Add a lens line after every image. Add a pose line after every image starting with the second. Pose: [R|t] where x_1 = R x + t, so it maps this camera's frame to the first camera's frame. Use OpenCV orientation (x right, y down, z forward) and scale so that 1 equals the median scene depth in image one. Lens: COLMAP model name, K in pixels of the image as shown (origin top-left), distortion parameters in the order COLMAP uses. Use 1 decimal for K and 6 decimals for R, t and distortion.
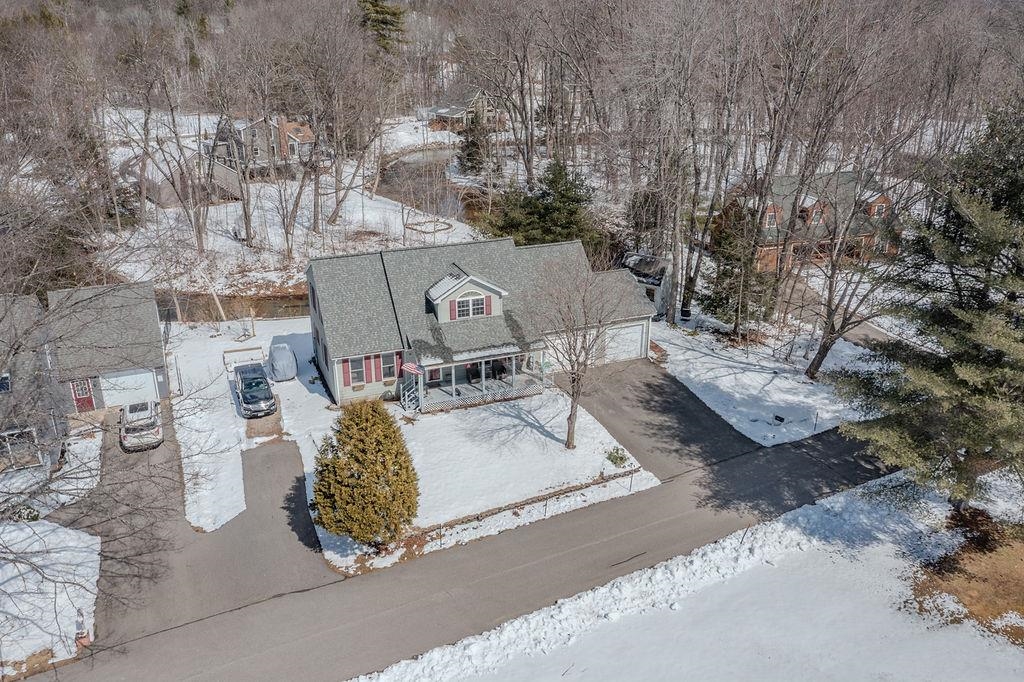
lens RADIAL K [[811.4, 0, 513.5], [0, 811.4, 335.0], [0, 0, 1]] dist [-0.024473, 0.013972]
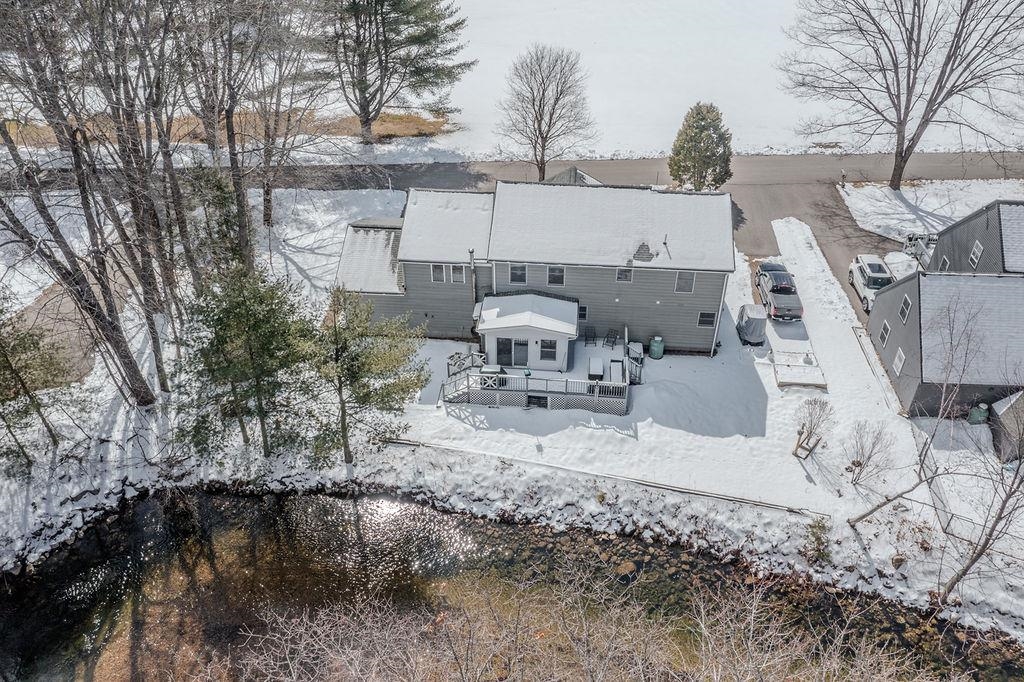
lens RADIAL K [[811.4, 0, 511.9], [0, 811.4, 342.1], [0, 0, 1]] dist [-0.024473, 0.013972]
pose [[-0.889869, -0.275450, 0.363675, -0.443471], [0.165326, 0.548271, 0.819797, -0.857275], [-0.425206, 0.789637, -0.442350, 1.779941]]
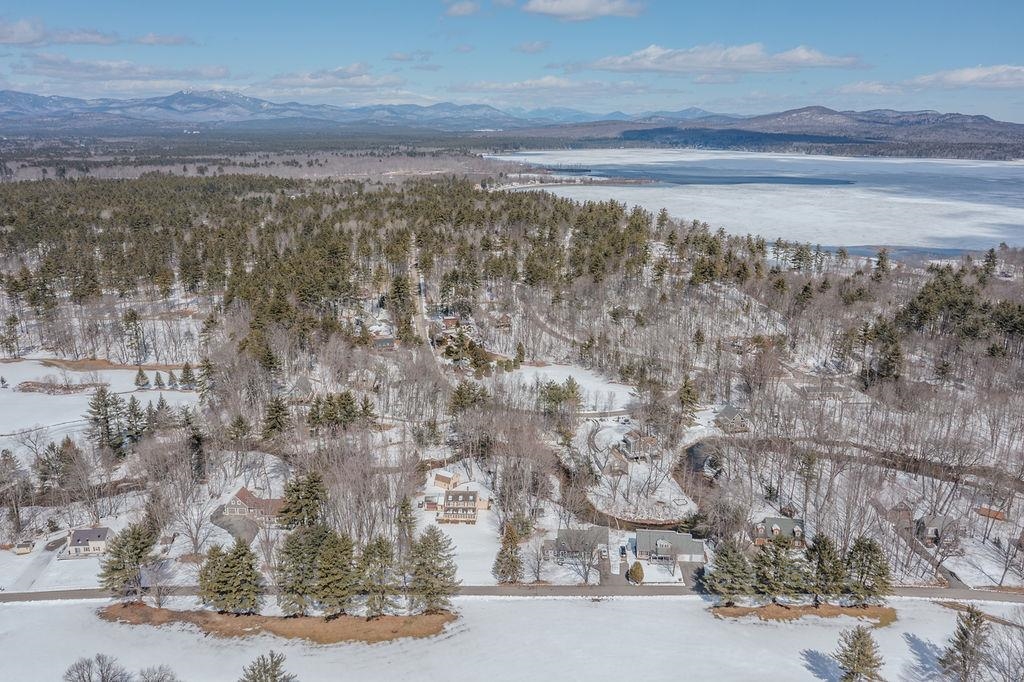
lens RADIAL K [[811.4, 0, 511.2], [0, 811.4, 342.8], [0, 0, 1]] dist [-0.024473, 0.013972]
pose [[0.888316, 0.124019, -0.442169, 1.371841], [-0.168633, 0.983671, -0.062883, -0.929820], [0.427151, 0.130425, 0.894724, -4.827679]]
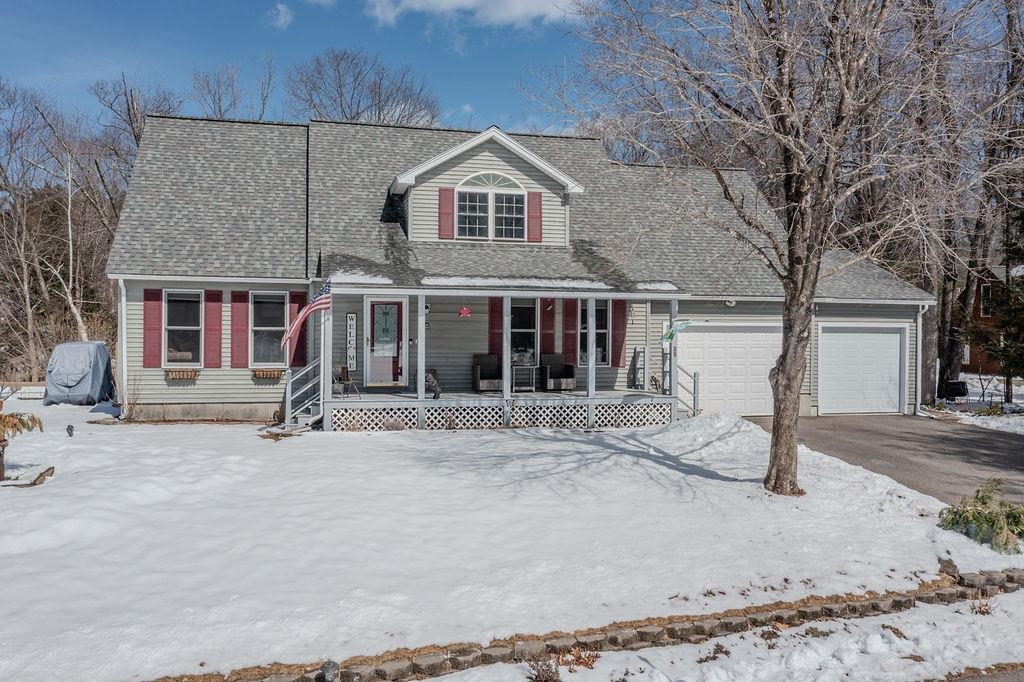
lens RADIAL K [[811.4, 0, 514.6], [0, 811.4, 337.8], [0, 0, 1]] dist [-0.024473, 0.013972]
pose [[0.990808, 0.009231, -0.134962, 0.016934], [-0.056326, 0.935226, -0.349543, 0.184709], [0.122993, 0.353932, 0.927149, 0.703608]]
